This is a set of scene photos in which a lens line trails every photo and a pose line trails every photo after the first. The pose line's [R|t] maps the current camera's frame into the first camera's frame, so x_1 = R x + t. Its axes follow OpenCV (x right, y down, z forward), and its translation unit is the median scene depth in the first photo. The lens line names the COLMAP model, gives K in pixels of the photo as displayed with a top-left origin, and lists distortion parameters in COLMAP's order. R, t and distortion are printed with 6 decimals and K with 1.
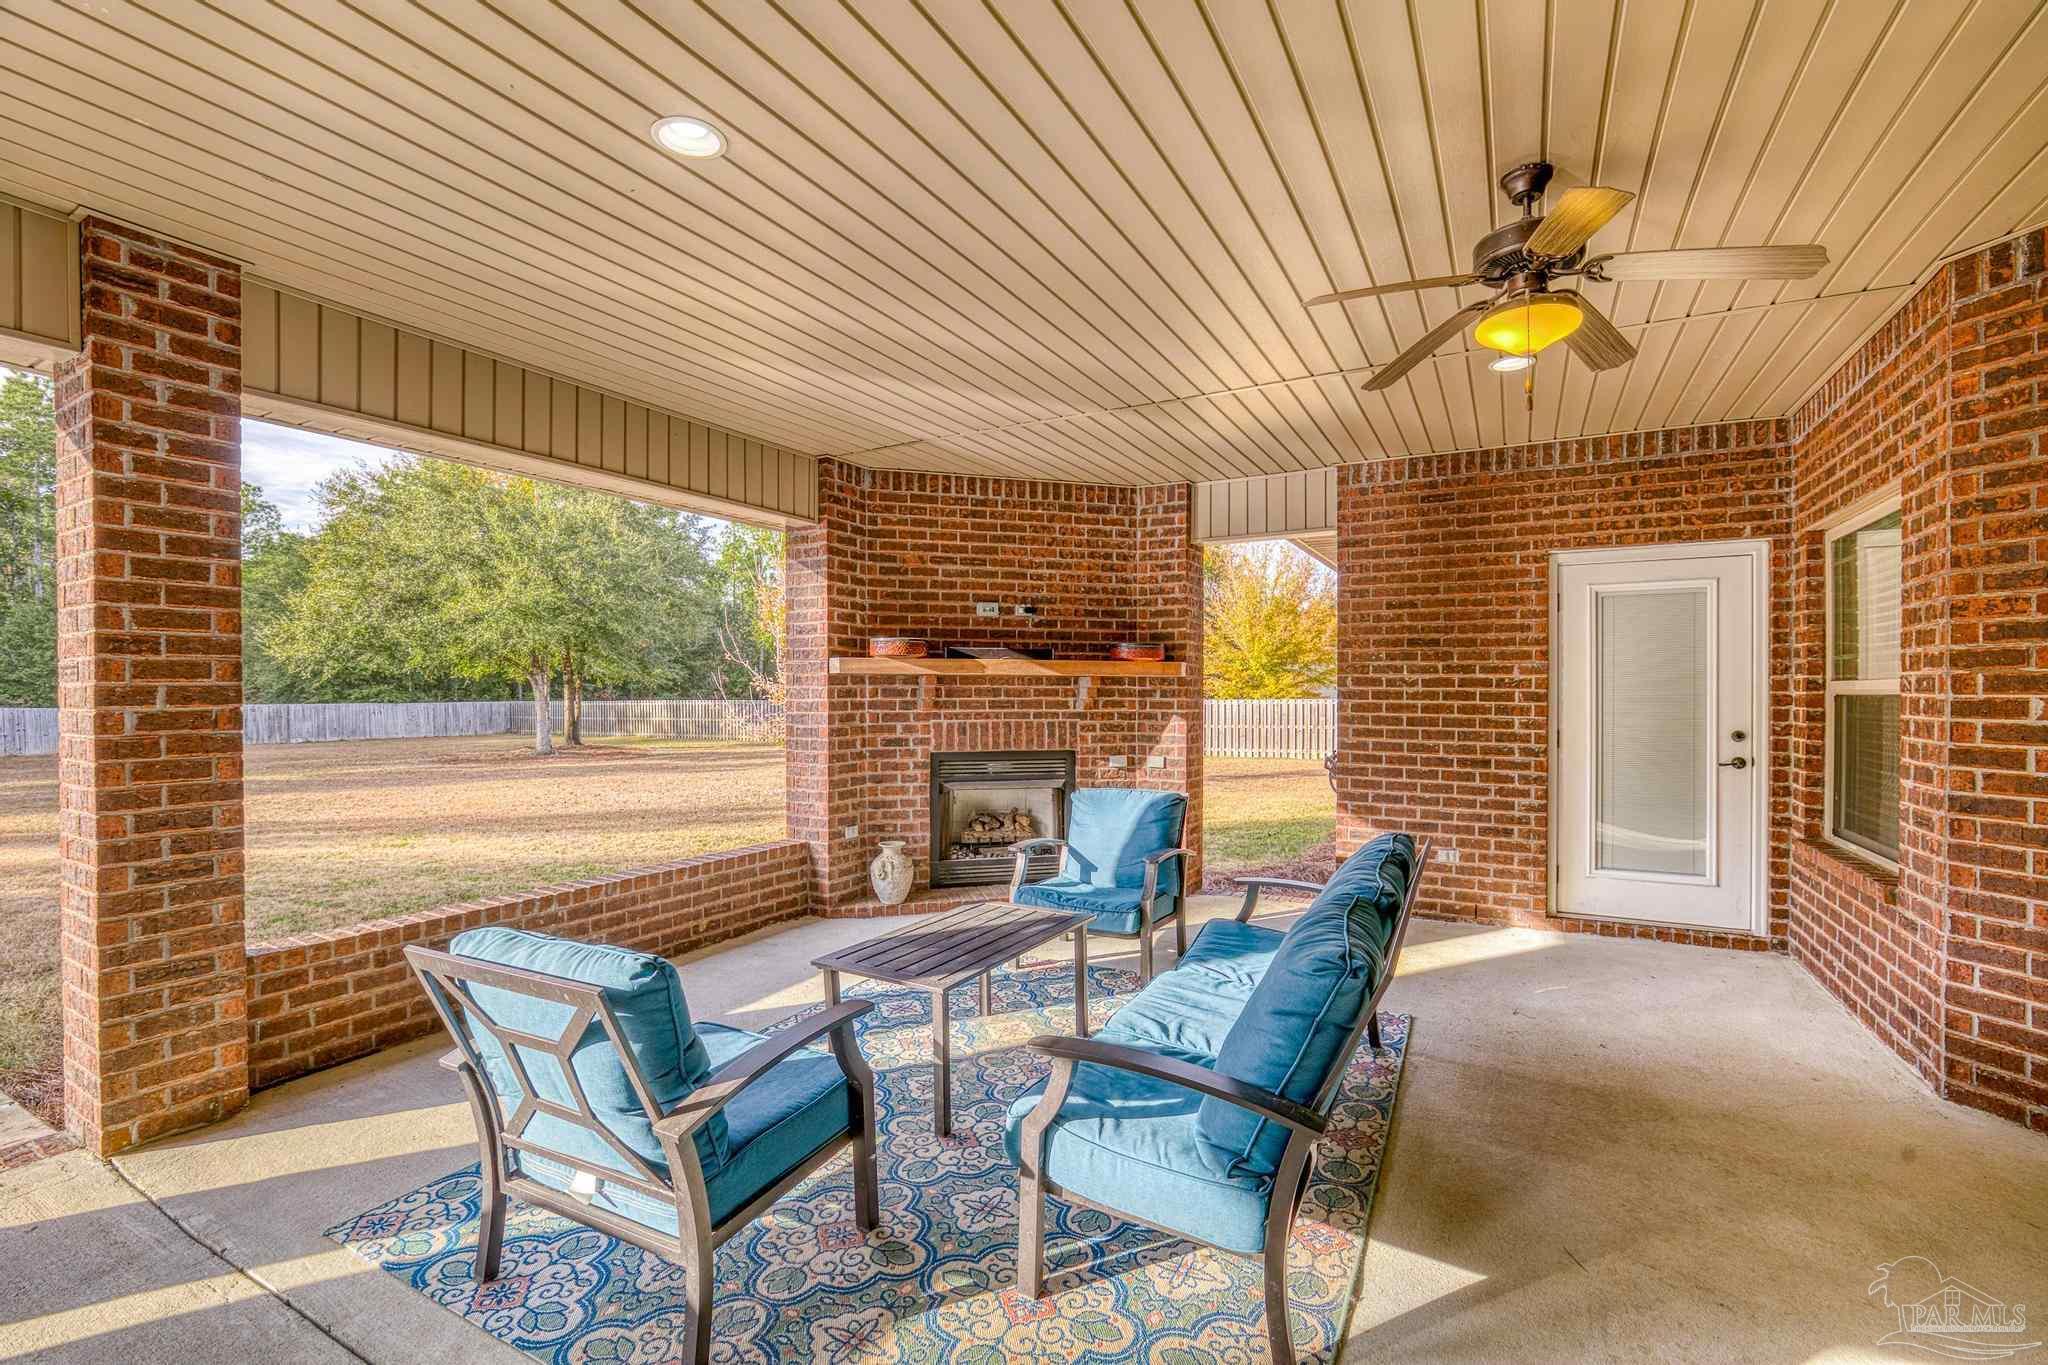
lens RADIAL K [[901.9, 0, 999.4], [0, 901.9, 693.1], [0, 0, 1]] dist [-0.033006, 0.010439]
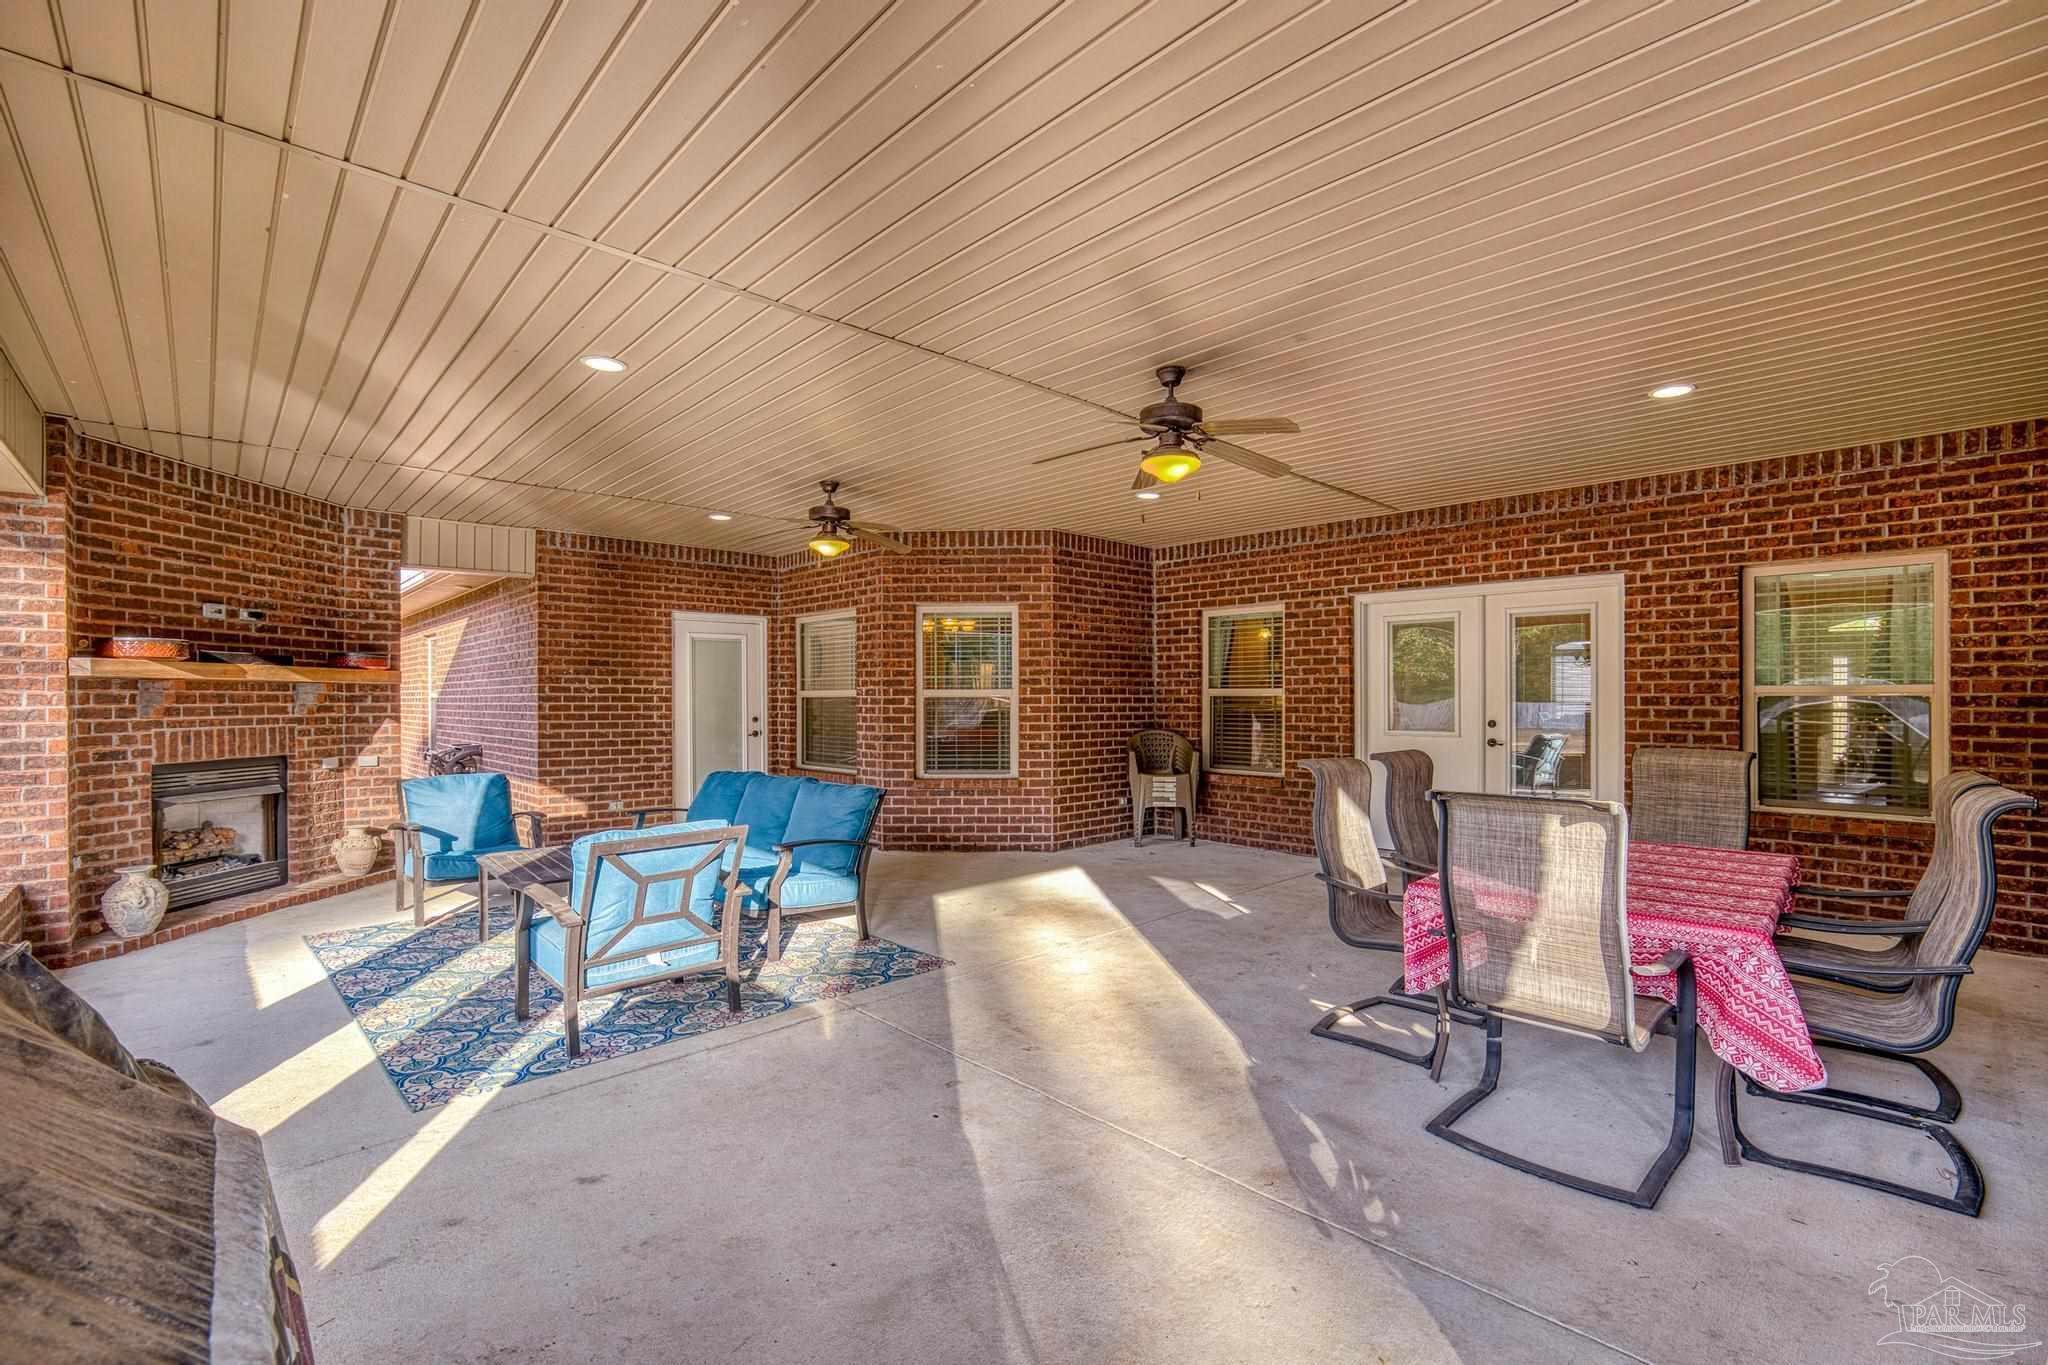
lens RADIAL K [[901.9, 0, 1042.8], [0, 901.9, 691.5], [0, 0, 1]] dist [-0.033006, 0.010439]
pose [[0.277959, 0.003657, 0.960586, -0.719127], [0.005851, 0.999968, -0.005500, 0.002483], [-0.960575, 0.007149, 0.277929, -0.105663]]
